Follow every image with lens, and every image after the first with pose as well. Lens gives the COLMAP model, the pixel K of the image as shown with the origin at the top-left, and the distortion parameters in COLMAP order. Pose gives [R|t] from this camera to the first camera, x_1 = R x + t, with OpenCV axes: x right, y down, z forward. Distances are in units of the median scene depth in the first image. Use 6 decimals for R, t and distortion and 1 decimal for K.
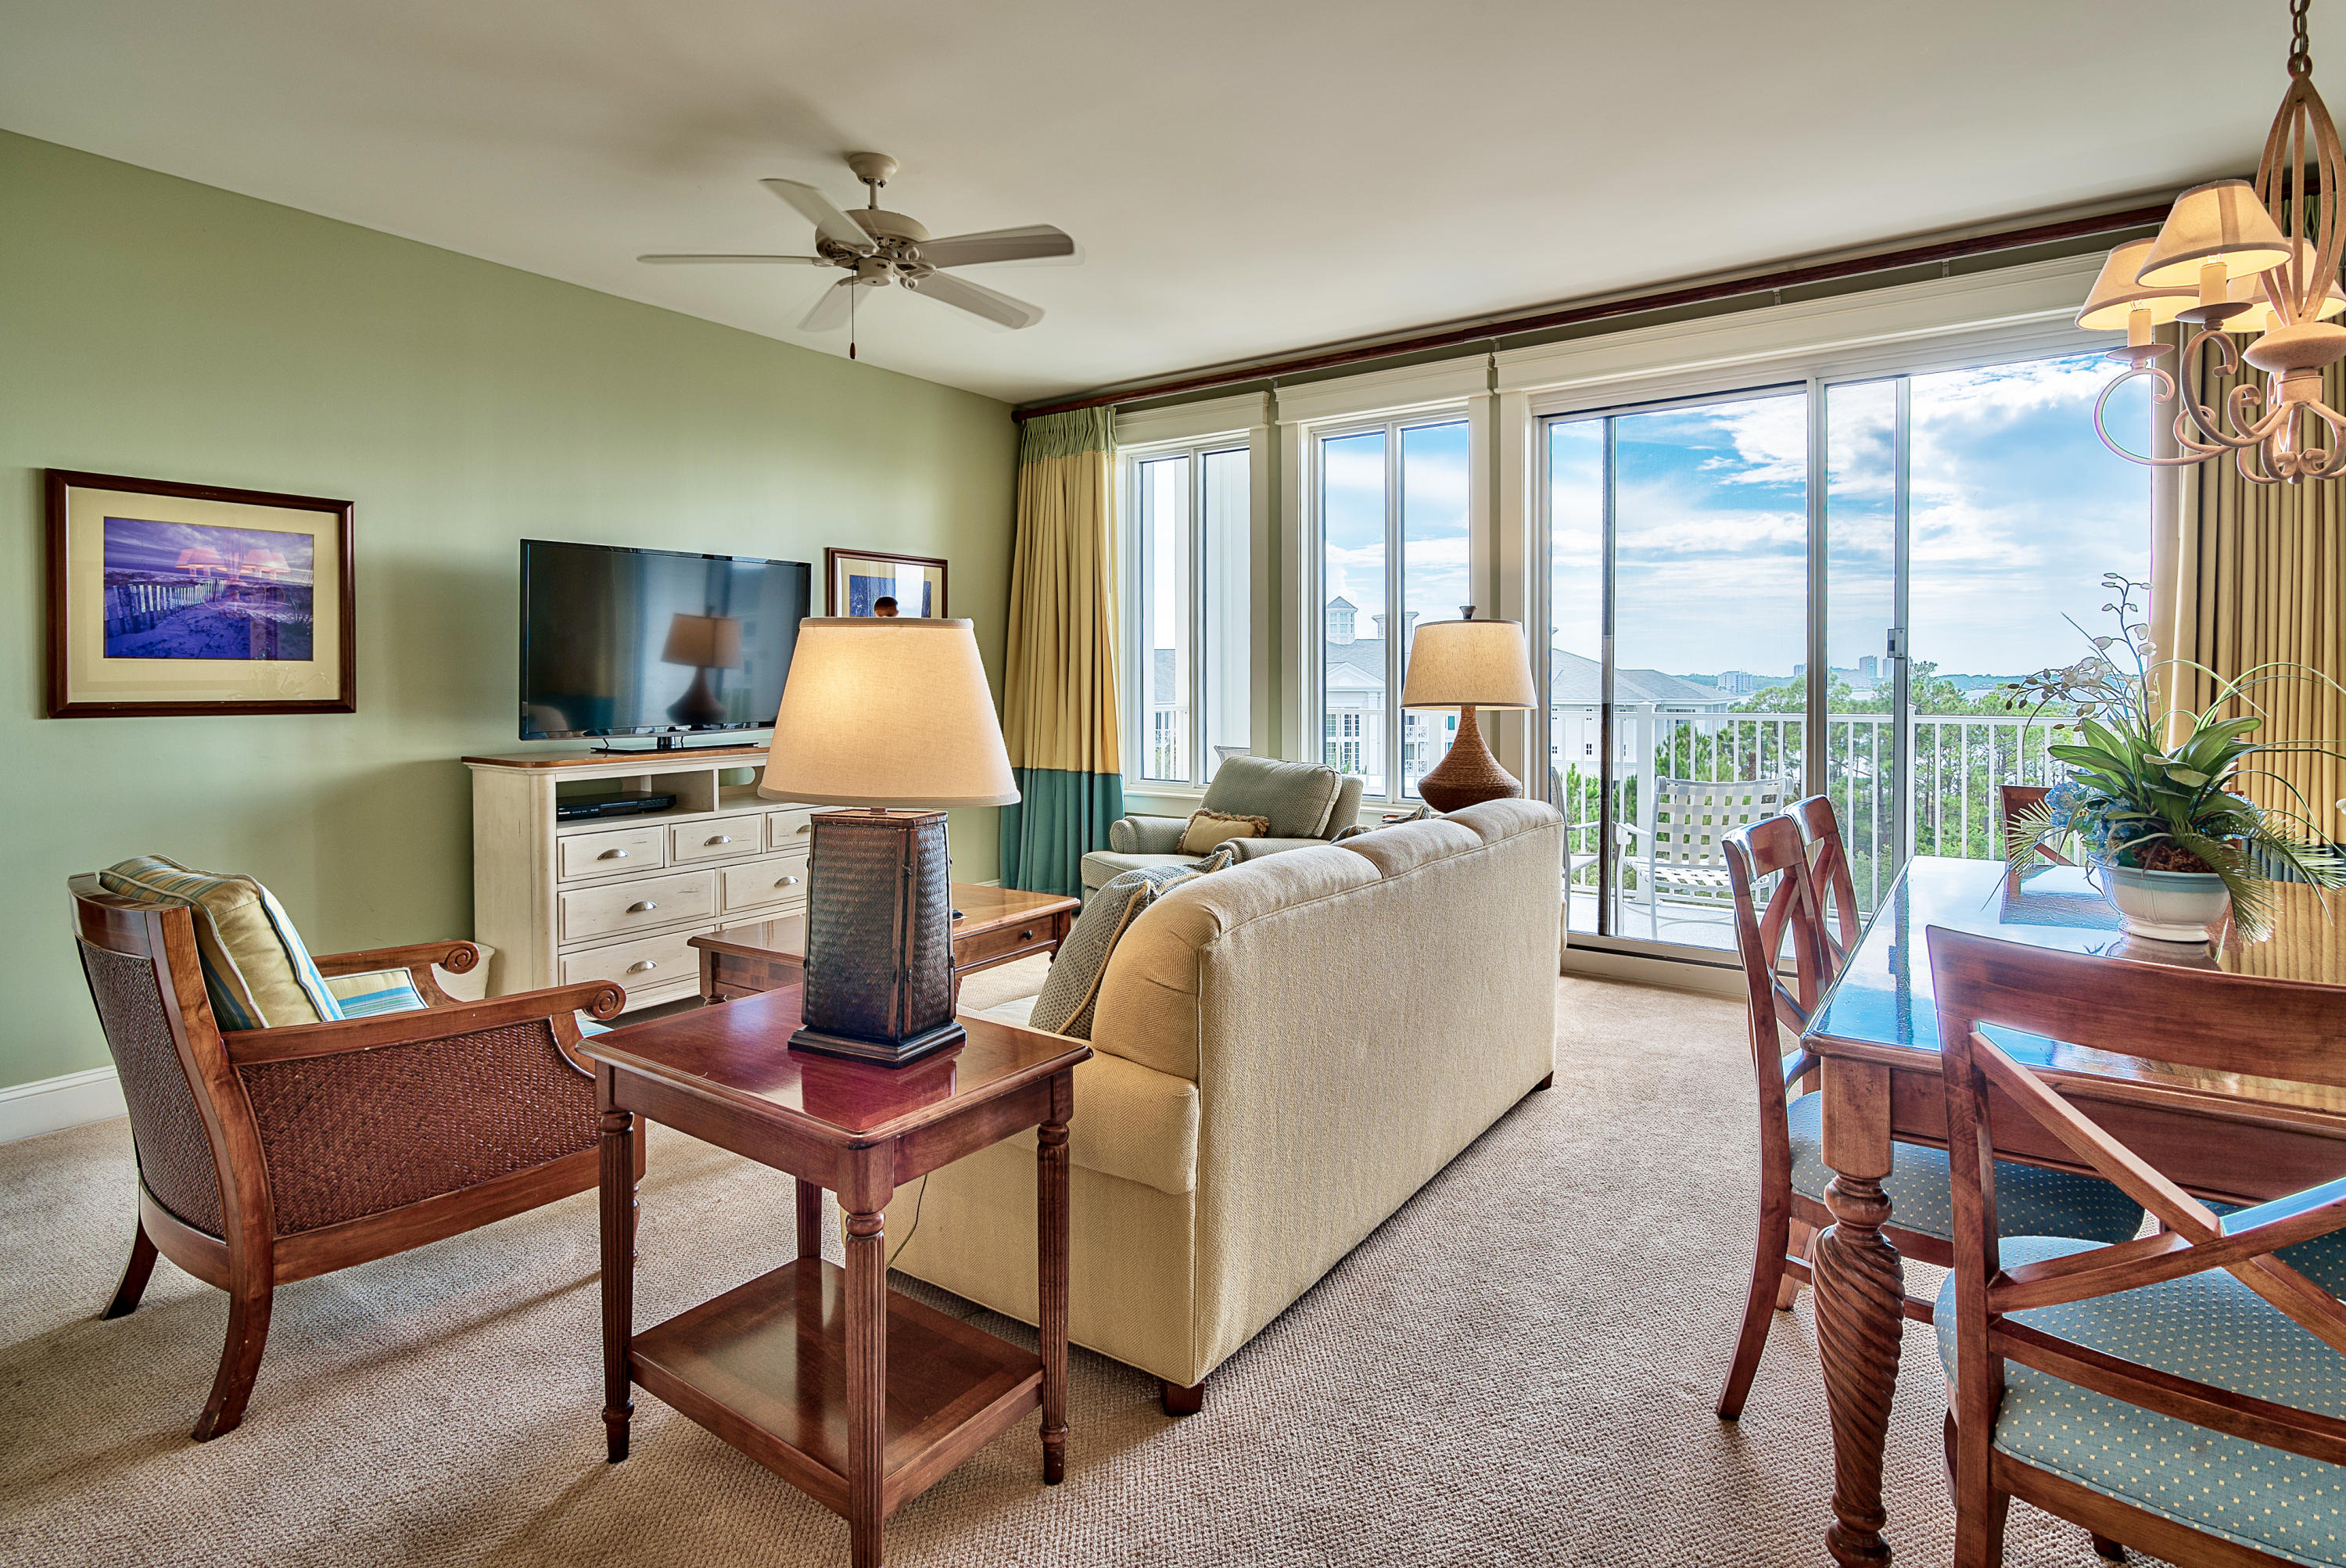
lens RADIAL K [[1162.7, 0, 1217.2], [0, 1162.7, 606.7], [0, 0, 1]] dist [-0.002385, -0.001033]
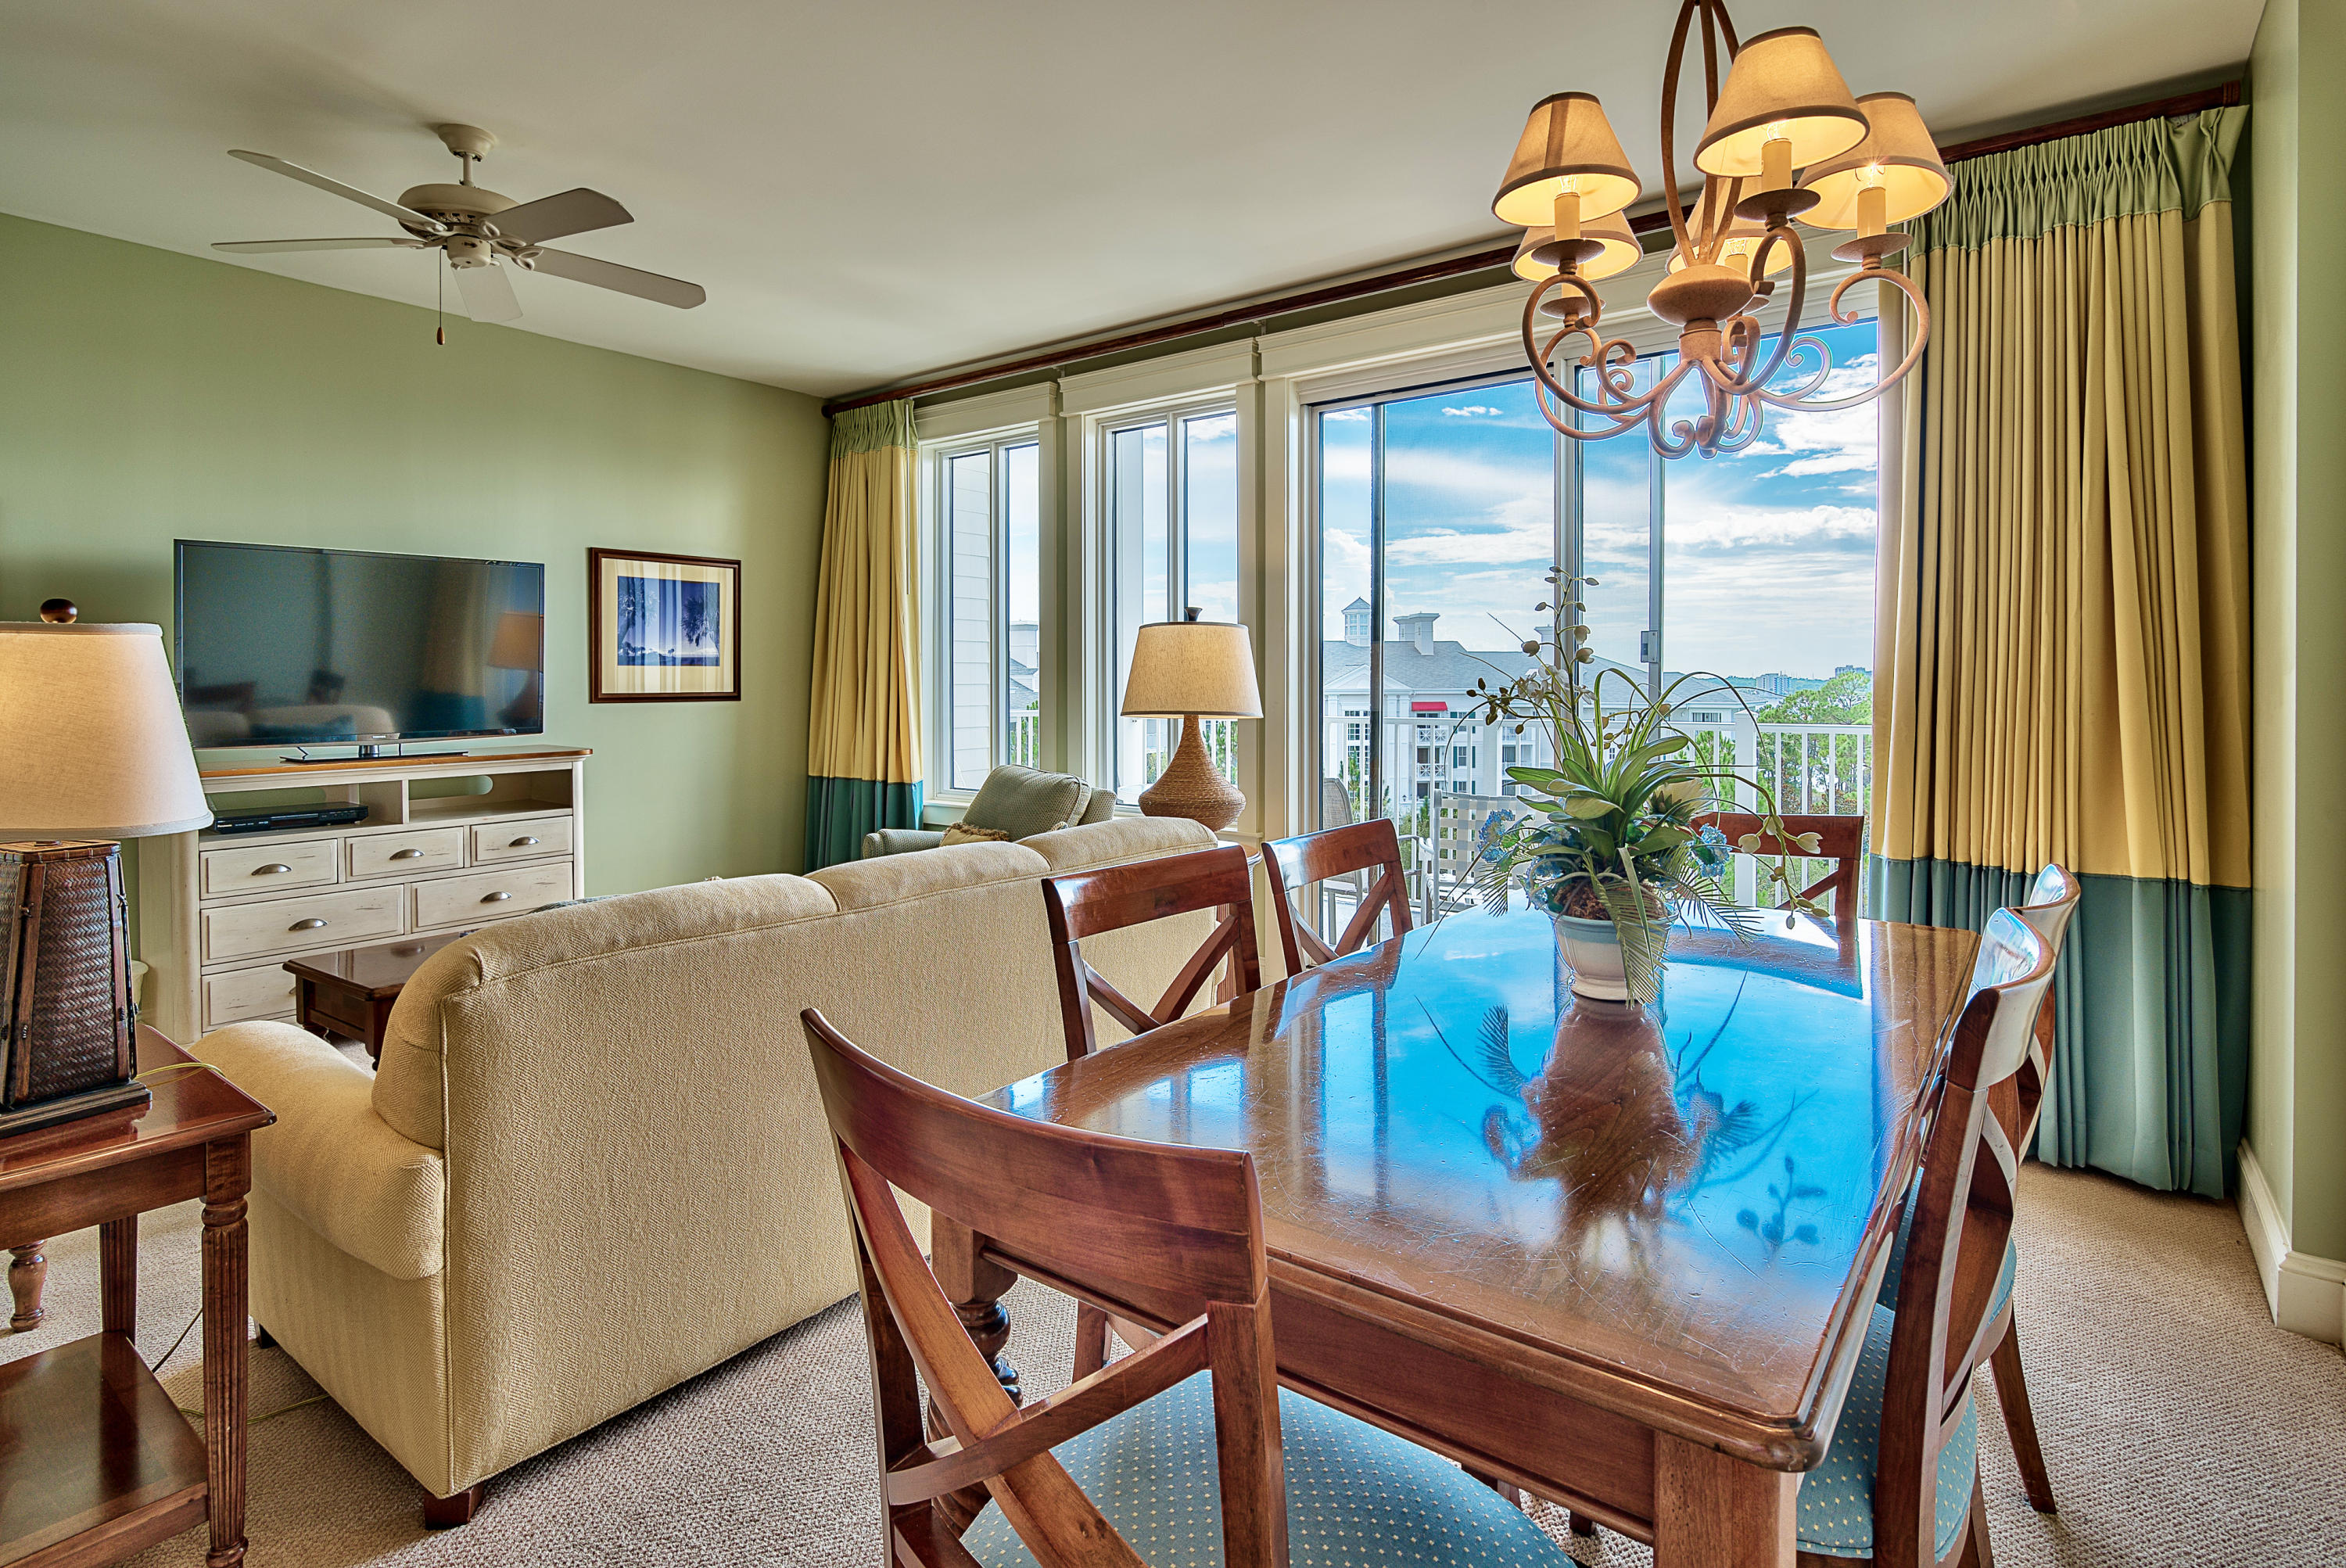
lens RADIAL K [[1173.4, 0, 1202.4], [0, 1173.4, 610.9], [0, 0, 1]] dist [-0.003201, -0.000805]
pose [[0.999441, -0.002204, -0.033352, 0.225680], [0.002273, 0.999995, 0.002041, 0.000489], [0.033347, -0.002115, 0.999442, 0.053274]]
